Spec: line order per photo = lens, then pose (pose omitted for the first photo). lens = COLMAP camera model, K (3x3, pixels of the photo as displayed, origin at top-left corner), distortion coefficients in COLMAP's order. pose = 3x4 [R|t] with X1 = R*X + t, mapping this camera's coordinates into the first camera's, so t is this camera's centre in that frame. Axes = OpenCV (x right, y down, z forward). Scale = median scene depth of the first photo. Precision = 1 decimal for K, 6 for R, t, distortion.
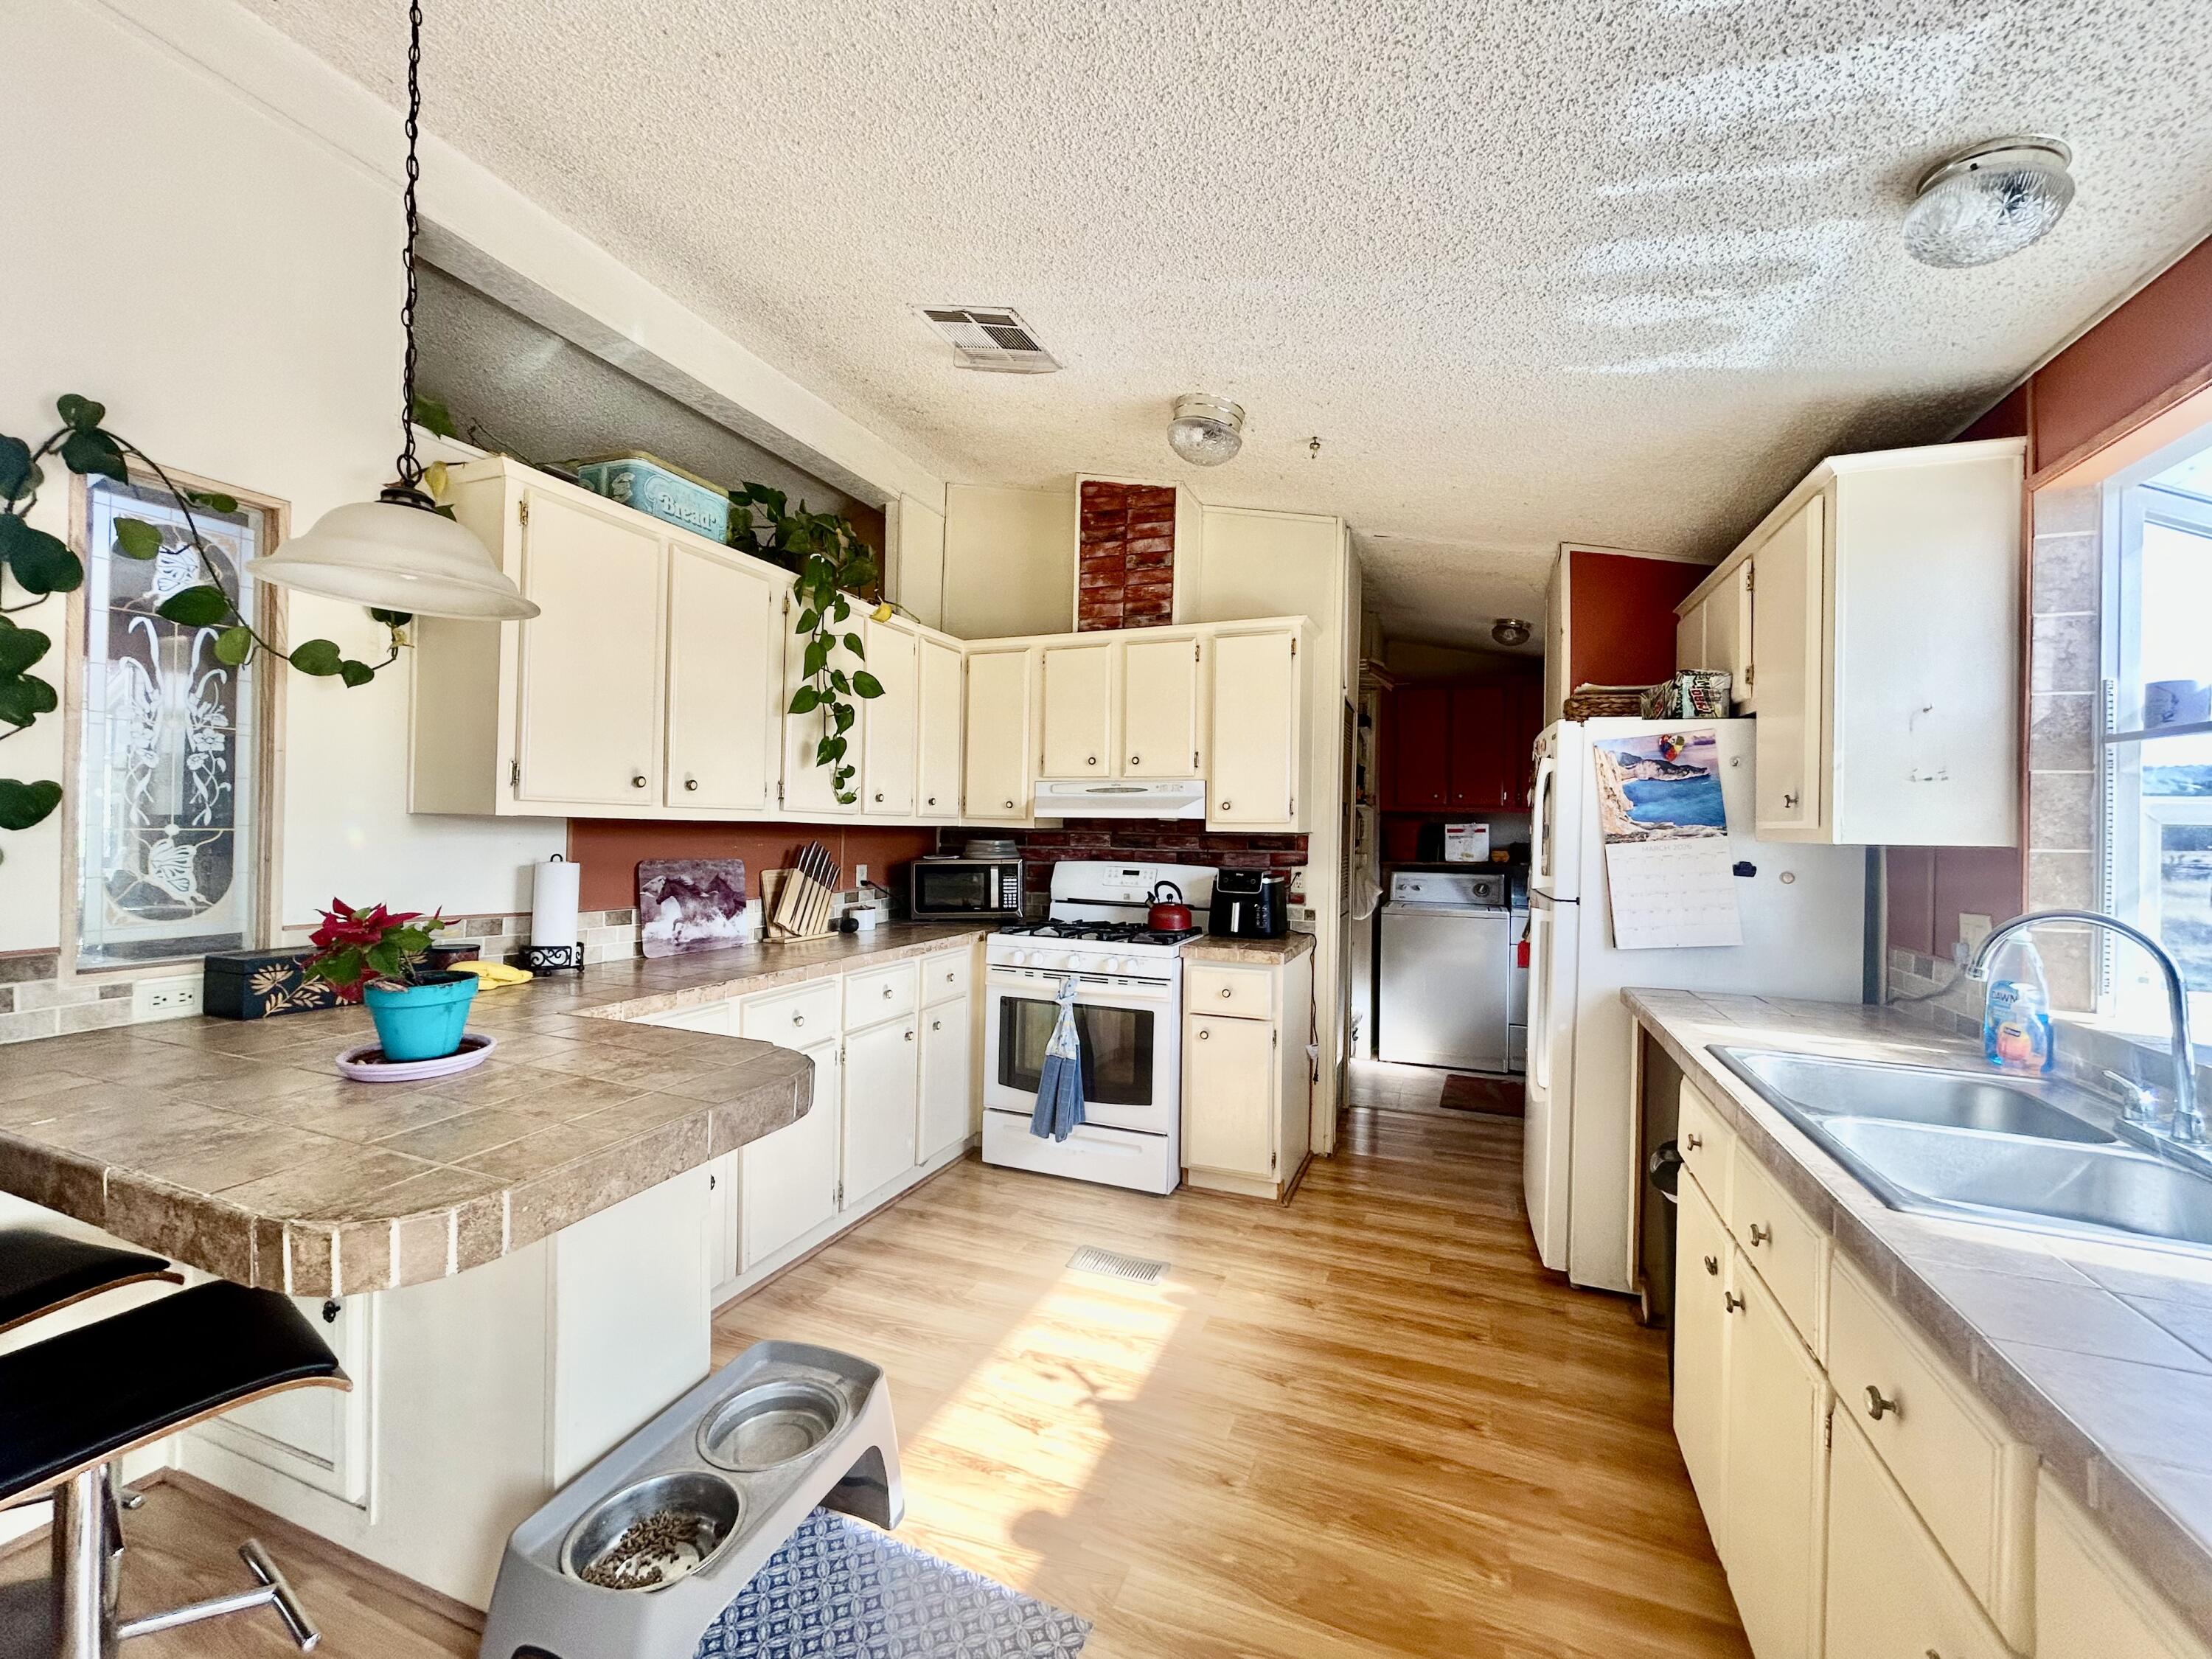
lens RADIAL K [[886.1, 0, 1110.5], [0, 886.1, 826.7], [0, 0, 1]] dist [0.001013, 0.000087]
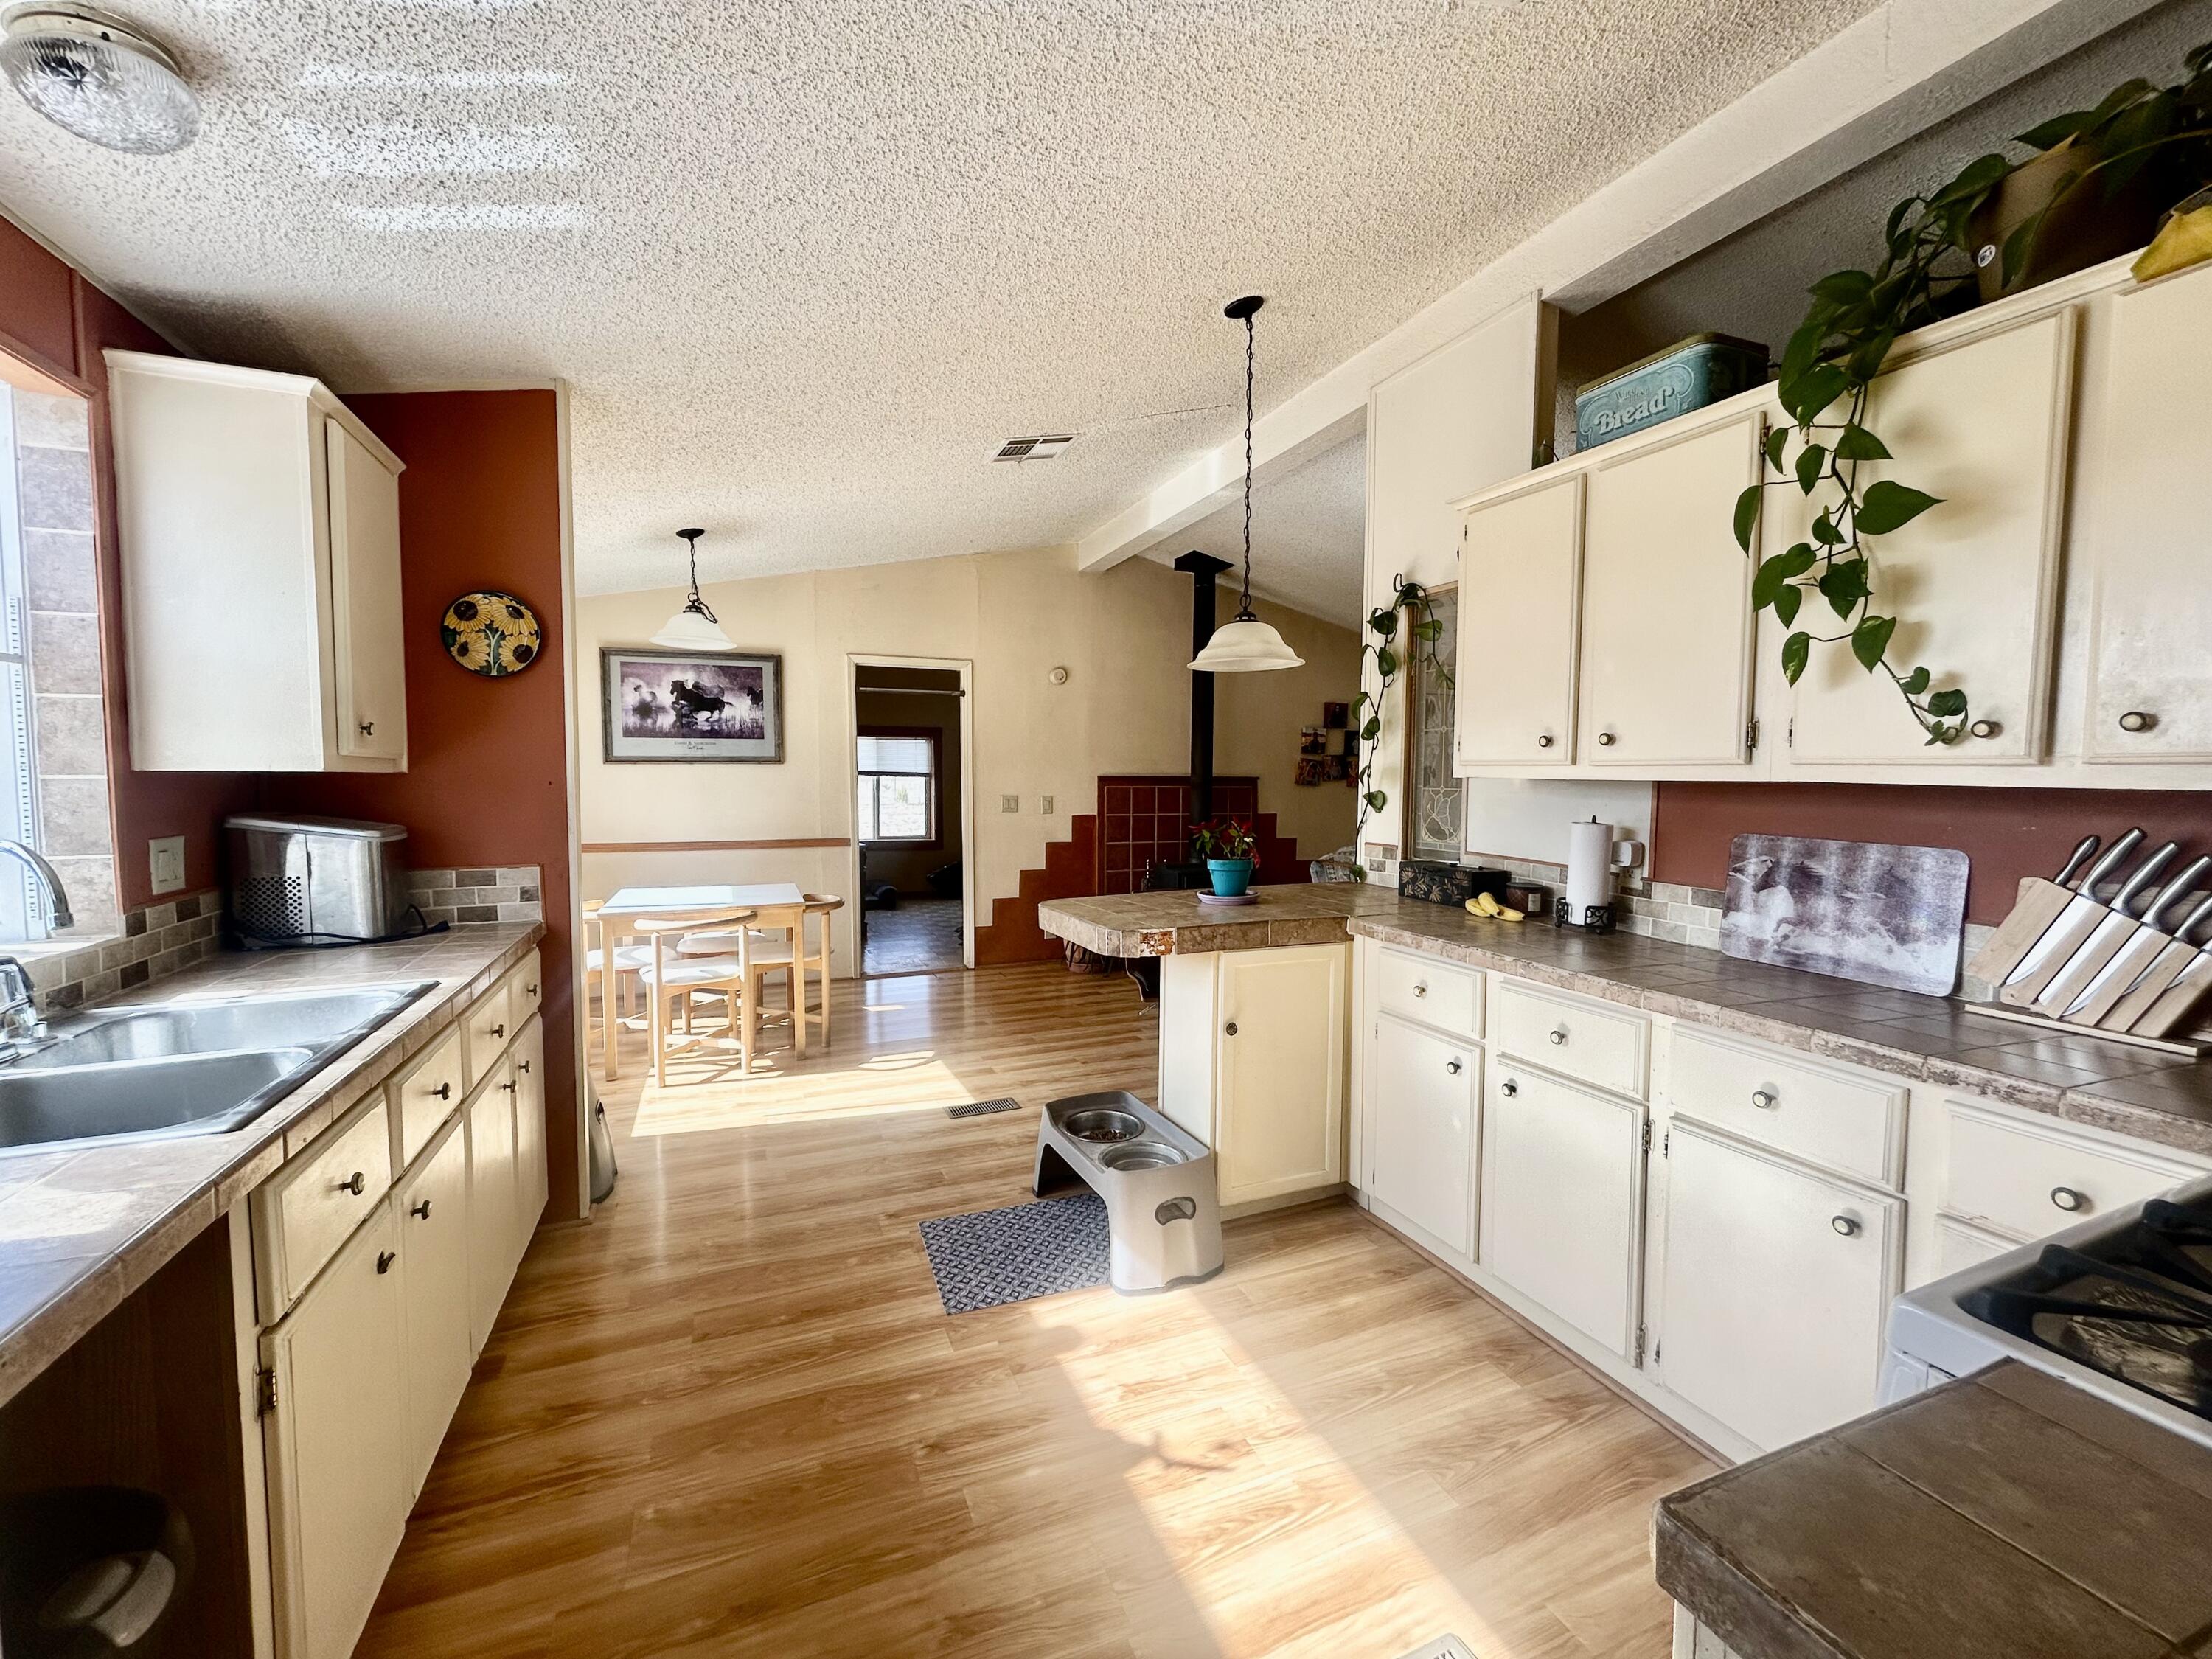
lens RADIAL K [[886.1, 0, 1110.5], [0, 886.1, 826.7], [0, 0, 1]] dist [0.001013, 0.000087]
pose [[-0.708391, 0.019065, -0.705563, 0.463852], [-0.017037, 0.998882, 0.044095, 0.007601], [0.705615, 0.043257, -0.707274, 1.250681]]
